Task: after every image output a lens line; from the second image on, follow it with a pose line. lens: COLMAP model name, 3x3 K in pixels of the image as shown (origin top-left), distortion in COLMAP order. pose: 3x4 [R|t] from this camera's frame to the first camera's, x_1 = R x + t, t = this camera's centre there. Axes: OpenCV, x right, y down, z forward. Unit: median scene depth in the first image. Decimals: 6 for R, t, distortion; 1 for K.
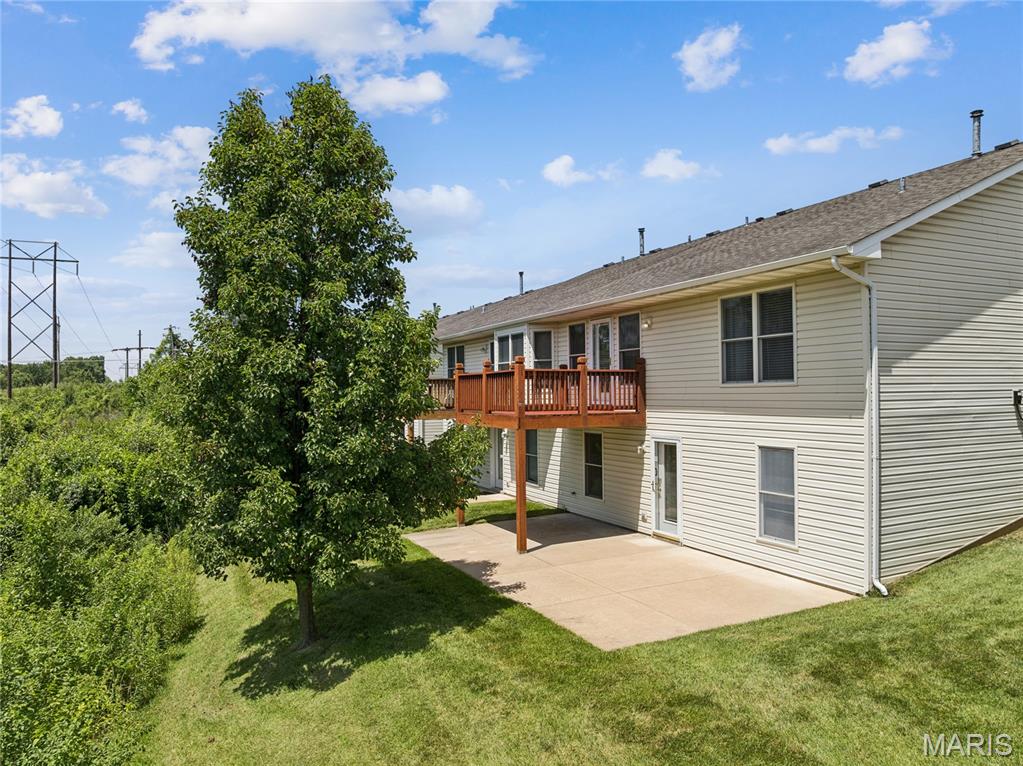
lens RADIAL K [[721.7, 0, 511.5], [0, 721.7, 383.0], [0, 0, 1]] dist [-0.039865, 0.001802]
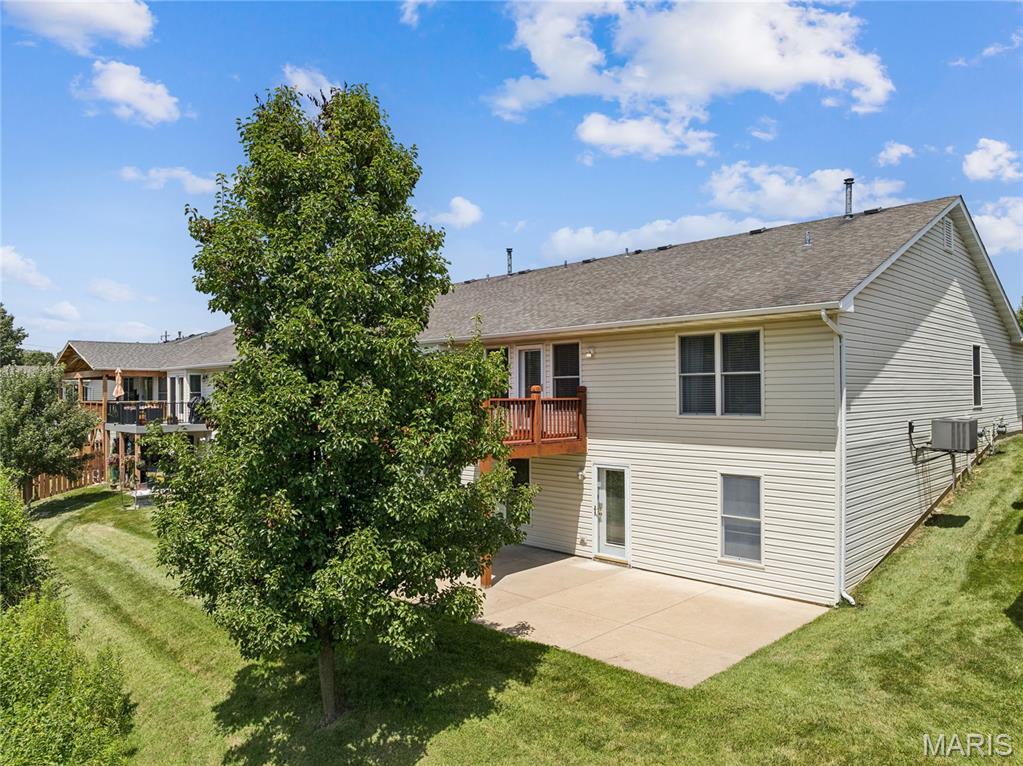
lens RADIAL K [[721.7, 0, 511.5], [0, 721.7, 383.0], [0, 0, 1]] dist [-0.039865, 0.001802]
pose [[0.944264, 0.009339, 0.329056, -0.316938], [-0.008178, 0.999954, -0.004912, -0.041887], [-0.329087, 0.001947, 0.944298, 0.077136]]
